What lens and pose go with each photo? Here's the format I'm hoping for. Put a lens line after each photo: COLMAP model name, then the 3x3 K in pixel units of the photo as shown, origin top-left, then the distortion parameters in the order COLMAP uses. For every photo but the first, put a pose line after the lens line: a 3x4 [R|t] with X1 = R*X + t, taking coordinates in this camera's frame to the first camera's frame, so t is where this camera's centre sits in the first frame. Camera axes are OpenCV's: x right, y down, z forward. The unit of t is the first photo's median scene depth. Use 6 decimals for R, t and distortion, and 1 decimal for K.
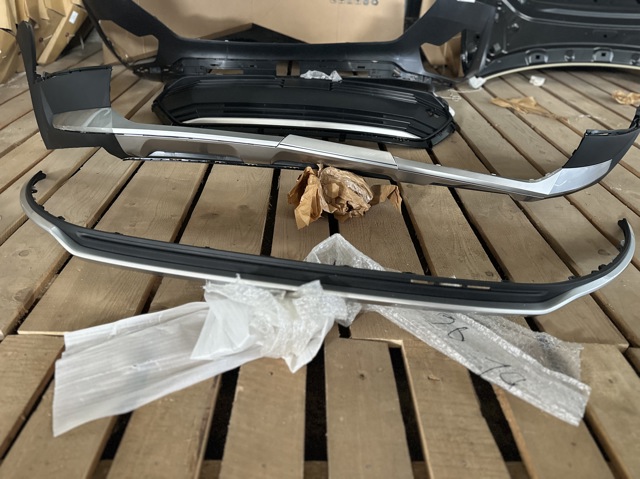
lens RADIAL K [[456.6, 0, 317.9], [0, 456.6, 239.5], [0, 0, 1]] dist [0.000400, -0.002015]
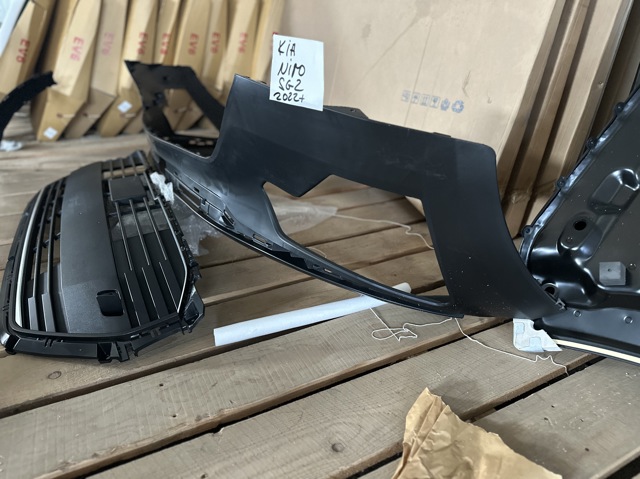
lens RADIAL K [[451.9, 0, 318.6], [0, 451.9, 243.0], [0, 0, 1]] dist [0.048646, -0.071619]
pose [[0.446223, 0.347178, -0.824835, 1.520489], [-0.483111, 0.869296, 0.104536, -1.028481], [0.753318, 0.351841, 0.555625, 1.837884]]
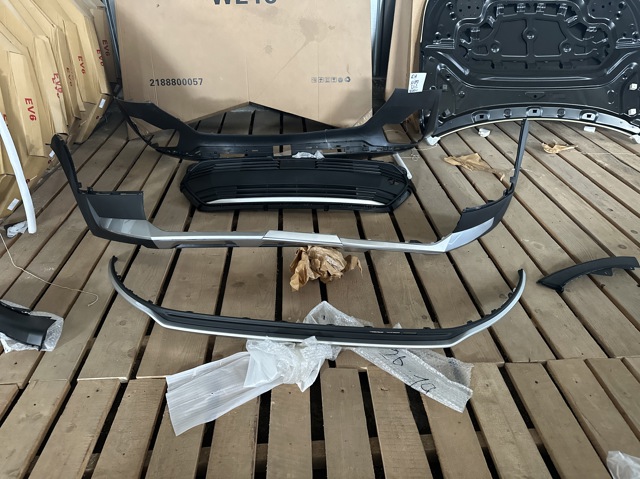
lens RADIAL K [[451.9, 0, 318.6], [0, 451.9, 243.0], [0, 0, 1]] dist [0.048646, -0.071619]
pose [[0.998280, -0.057173, 0.013009, 0.014347], [0.057131, 0.998360, 0.003591, -0.246889], [-0.013193, -0.002841, 0.999909, -0.649760]]
